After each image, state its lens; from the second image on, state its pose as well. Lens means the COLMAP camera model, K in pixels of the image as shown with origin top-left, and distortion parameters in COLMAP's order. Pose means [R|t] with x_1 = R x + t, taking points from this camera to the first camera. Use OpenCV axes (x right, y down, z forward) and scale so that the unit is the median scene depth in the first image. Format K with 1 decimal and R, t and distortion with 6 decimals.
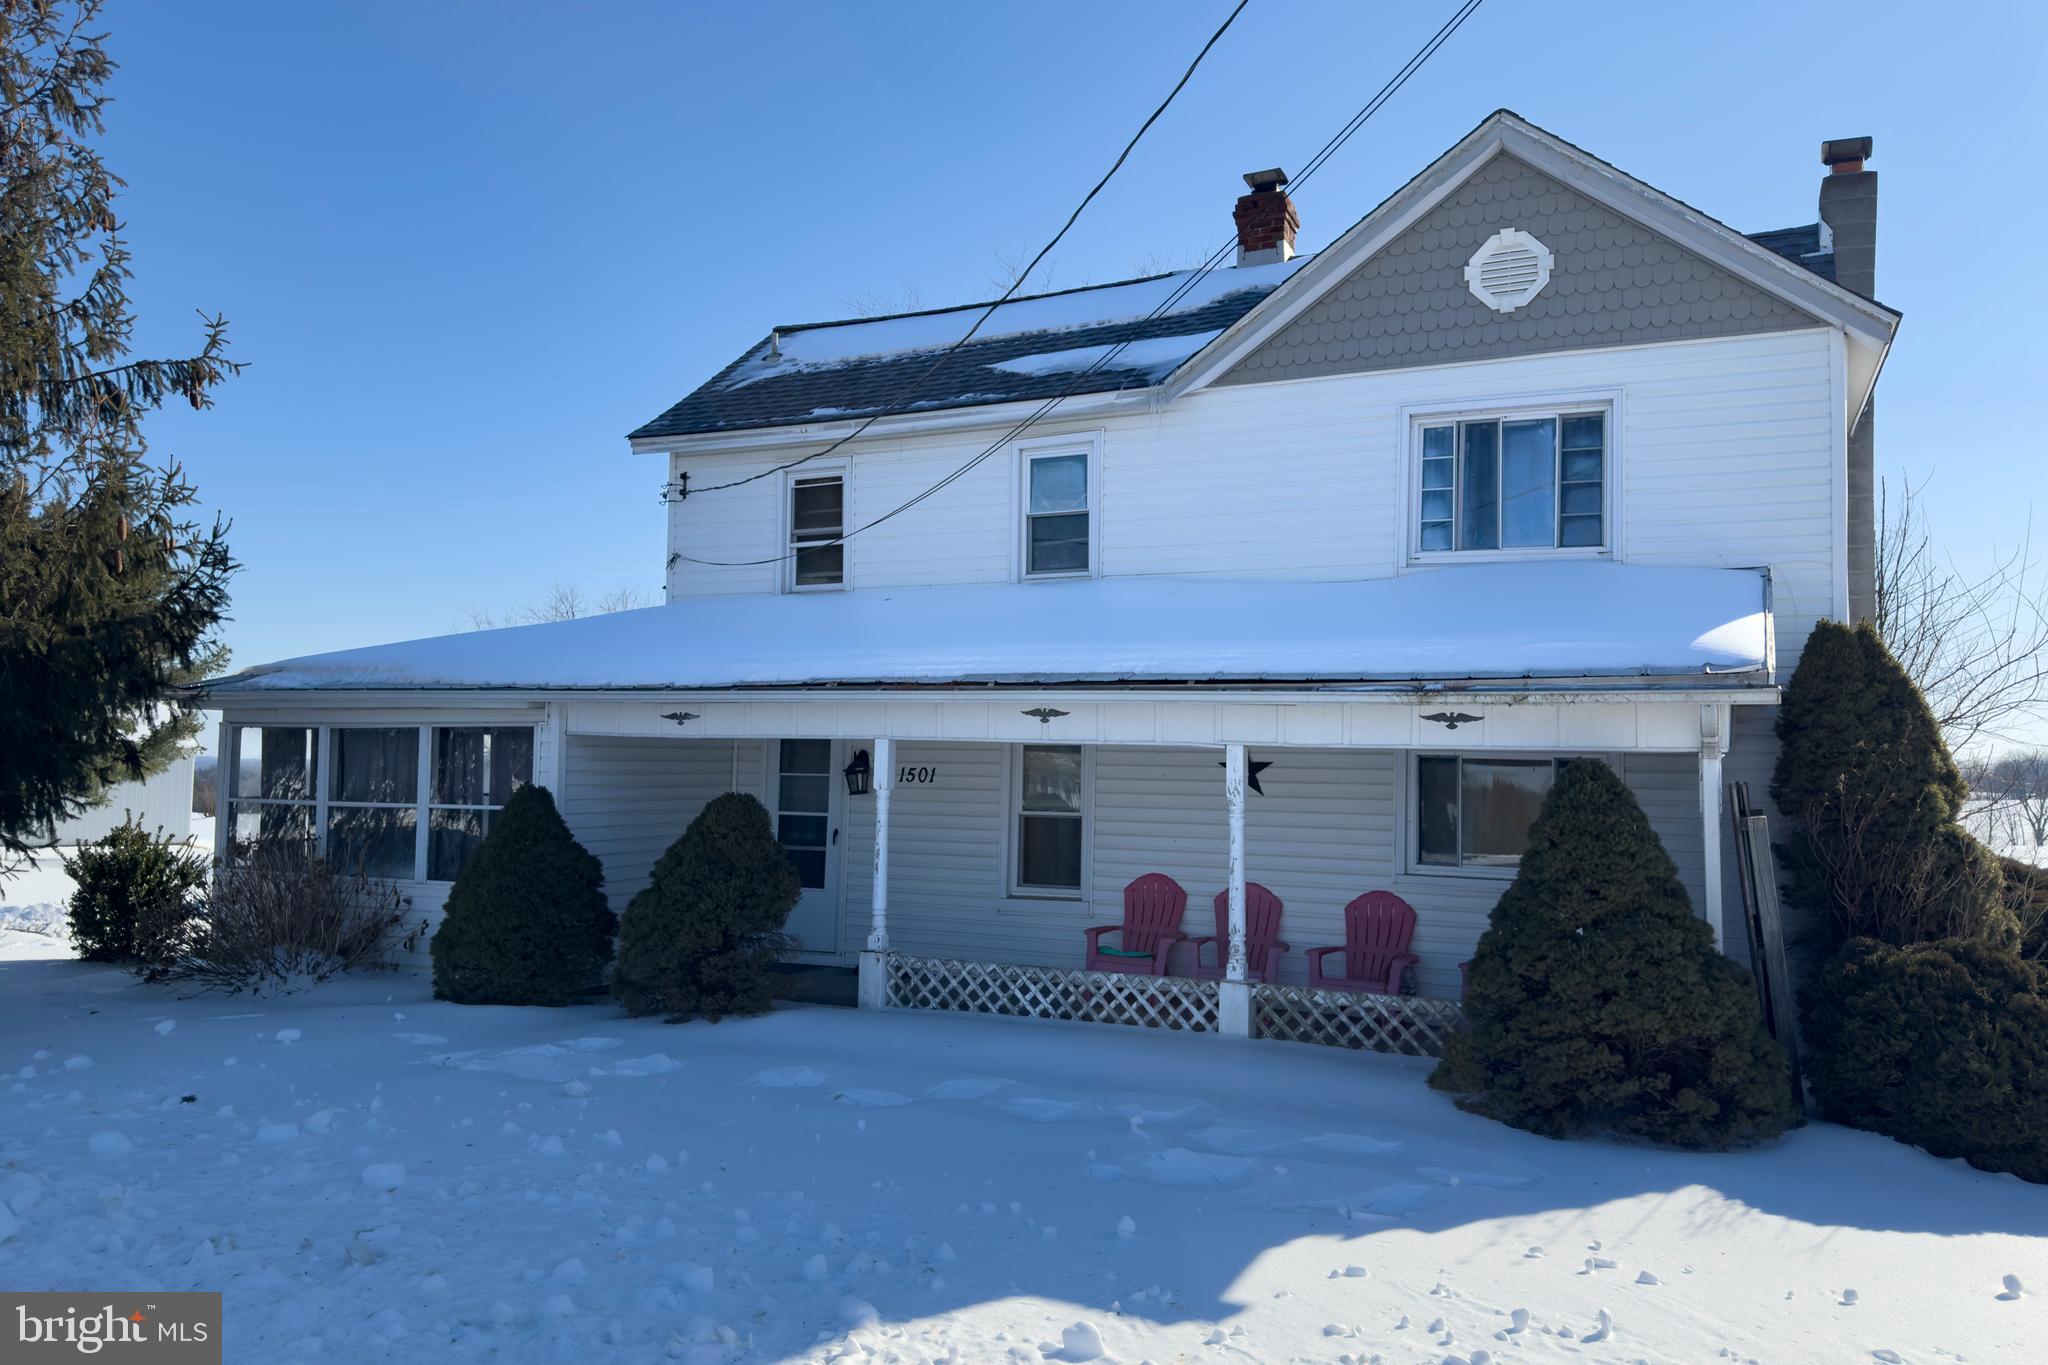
lens RADIAL K [[1422.2, 0, 1017.9], [0, 1422.2, 649.3], [0, 0, 1]] dist [0.079153, -0.110916]
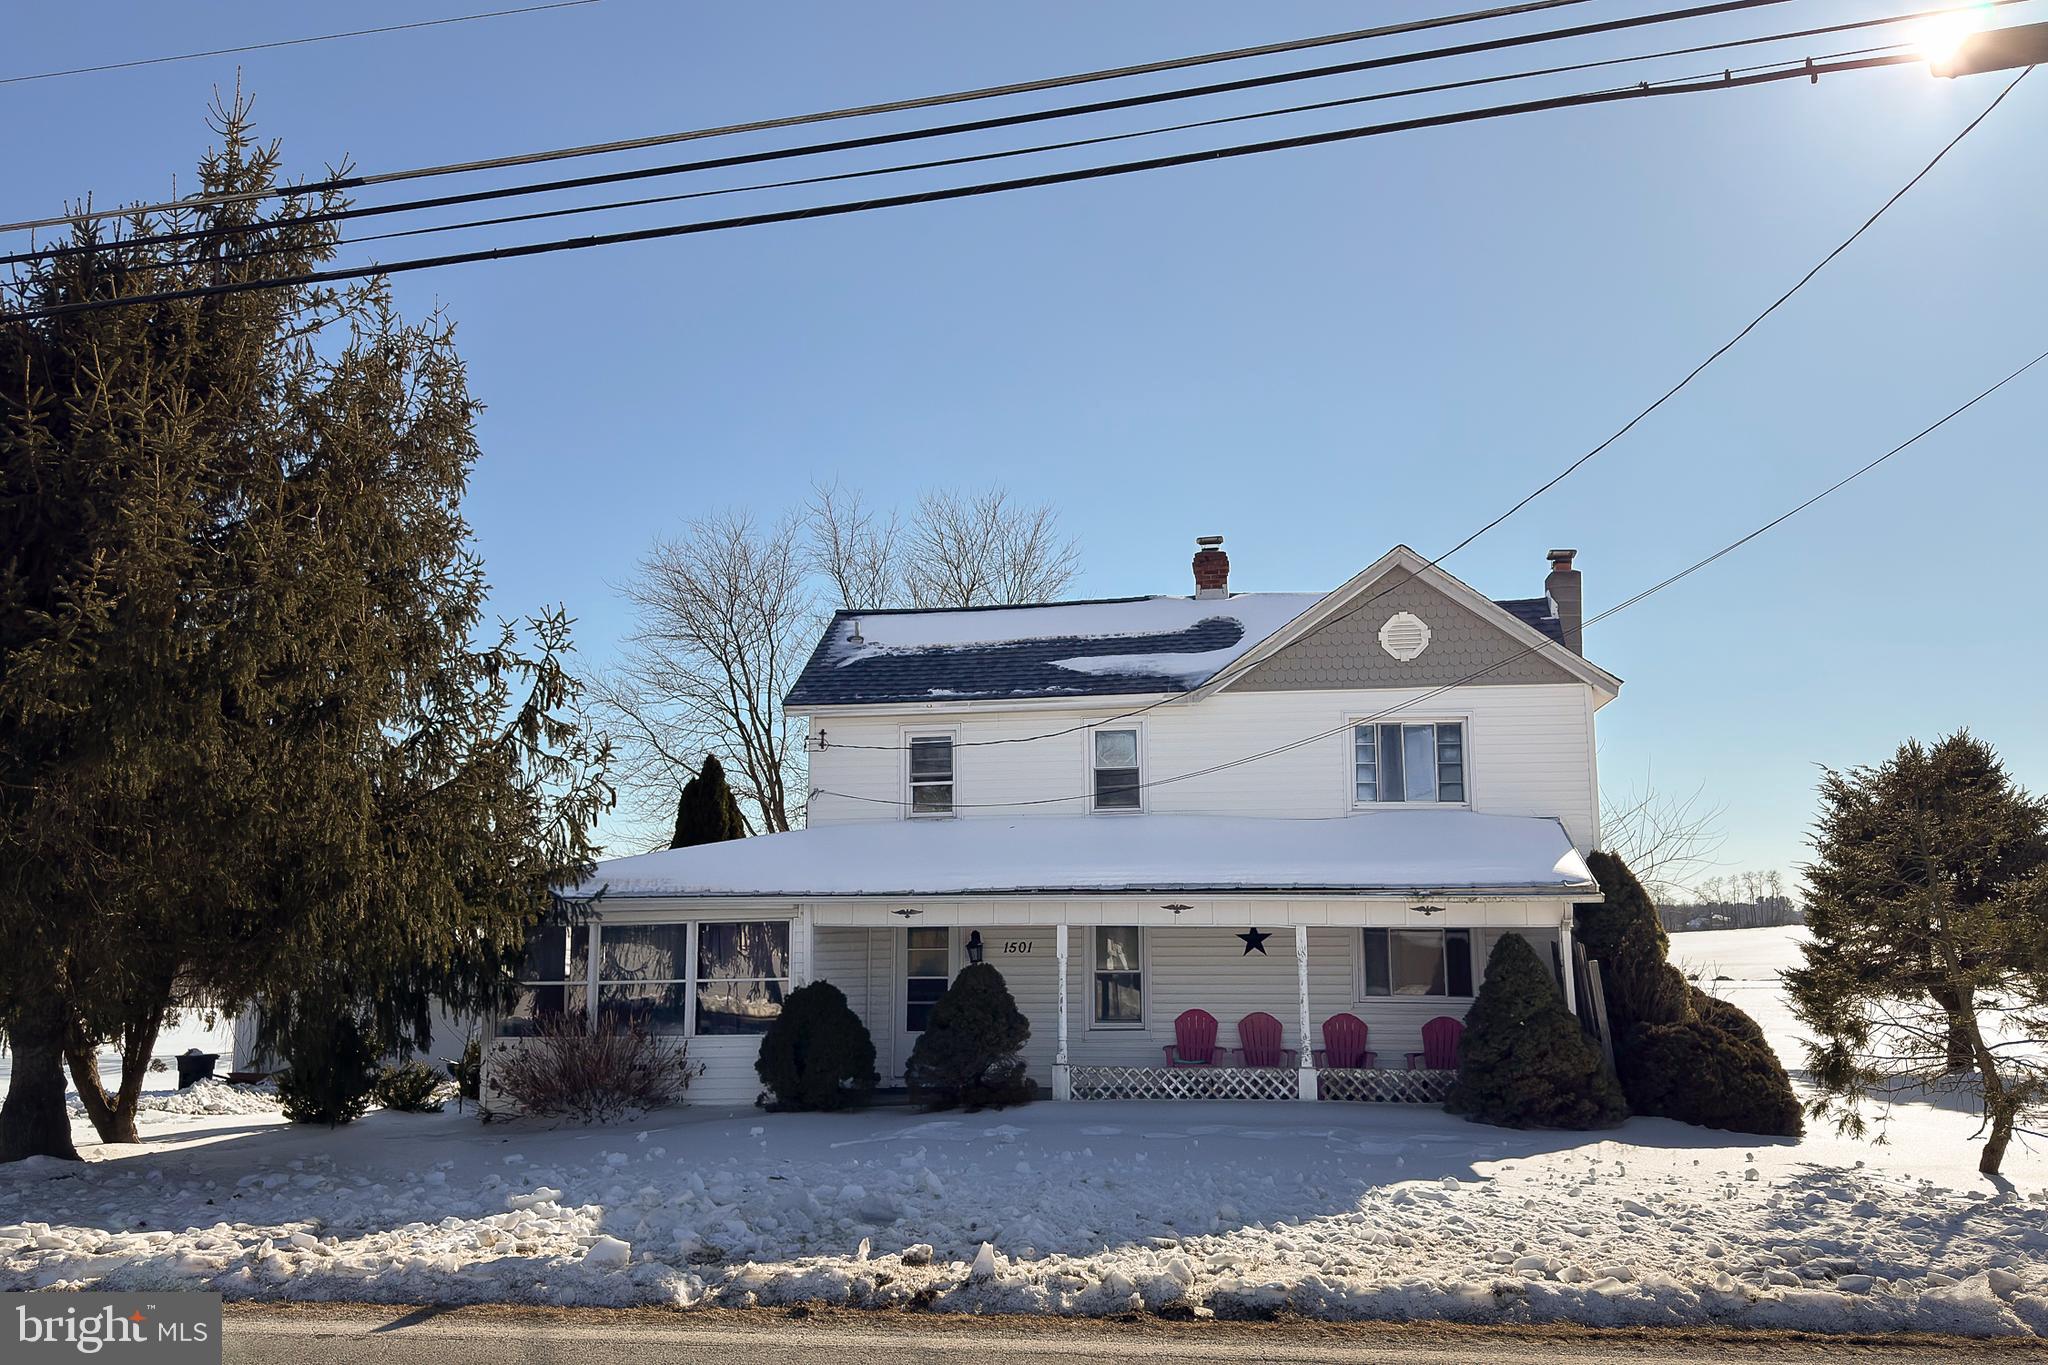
lens RADIAL K [[1449.5, 0, 1024.0], [0, 1449.5, 682.5], [0, 0, 1]] dist [0.126776, -0.208733]
pose [[0.961992, 0.020605, 0.272301, -0.561536], [0.001979, 0.996597, -0.082403, -0.069190], [-0.273072, 0.079810, 0.958677, -0.526075]]
